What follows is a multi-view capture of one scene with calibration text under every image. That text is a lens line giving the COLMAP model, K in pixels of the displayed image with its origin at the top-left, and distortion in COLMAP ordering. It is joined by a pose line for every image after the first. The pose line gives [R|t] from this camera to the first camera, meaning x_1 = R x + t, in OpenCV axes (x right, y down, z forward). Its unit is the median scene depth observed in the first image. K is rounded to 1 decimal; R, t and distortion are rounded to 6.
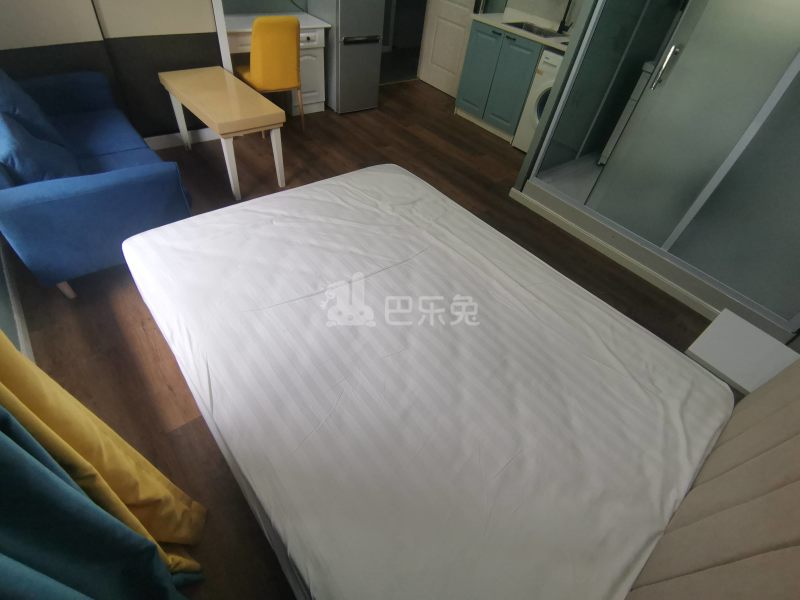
lens RADIAL K [[389.2, 0, 396.7], [0, 389.2, 298.5], [0, 0, 1]] dist [0.034066, -0.030892]
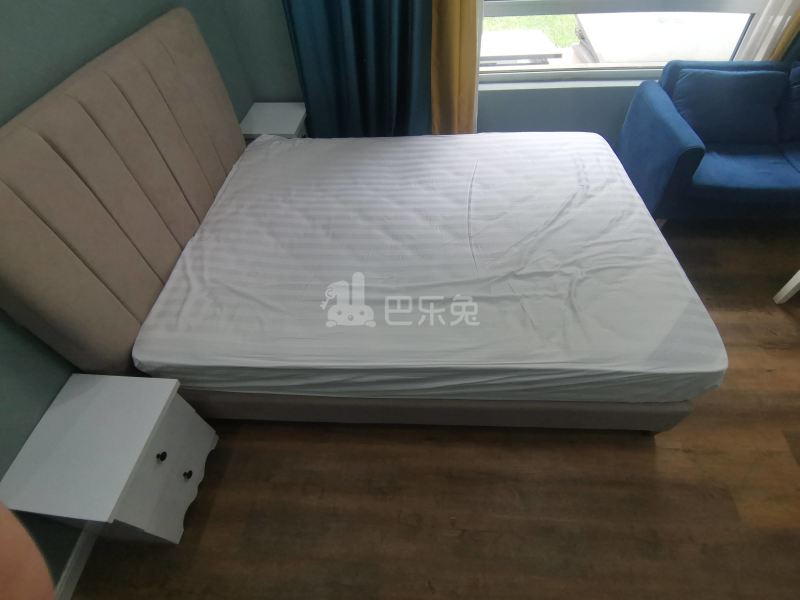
lens RADIAL K [[389.2, 0, 396.7], [0, 389.2, 298.5], [0, 0, 1]] dist [0.034066, -0.030892]
pose [[-0.679017, 0.506242, -0.531653, 0.387688], [-0.545008, 0.137569, 0.827068, -0.413100], [0.491835, 0.851349, 0.182495, 0.464305]]
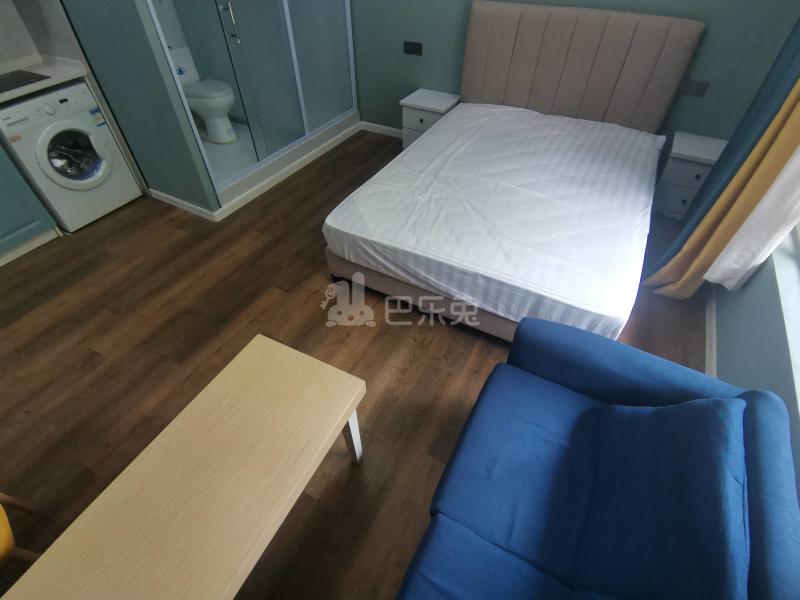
lens RADIAL K [[400.4, 0, 398.2], [0, 400.4, 303.5], [0, 0, 1]] dist [0.018849, -0.016919]
pose [[-0.370271, -0.727830, 0.577203, -0.550067], [0.640225, 0.250268, 0.726277, -0.638193], [-0.673061, 0.638459, 0.373308, 0.511384]]
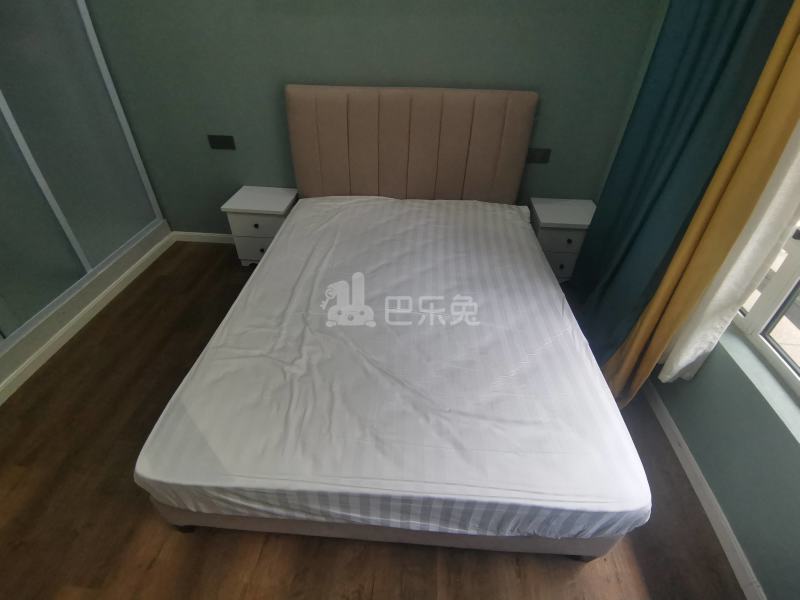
lens RADIAL K [[389.2, 0, 396.7], [0, 389.2, 298.5], [0, 0, 1]] dist [0.034066, -0.030892]
pose [[-0.720488, -0.511771, 0.467961, -0.274242], [0.425842, 0.206082, 0.881016, -0.509954], [-0.547317, 0.834039, 0.069454, 0.465935]]
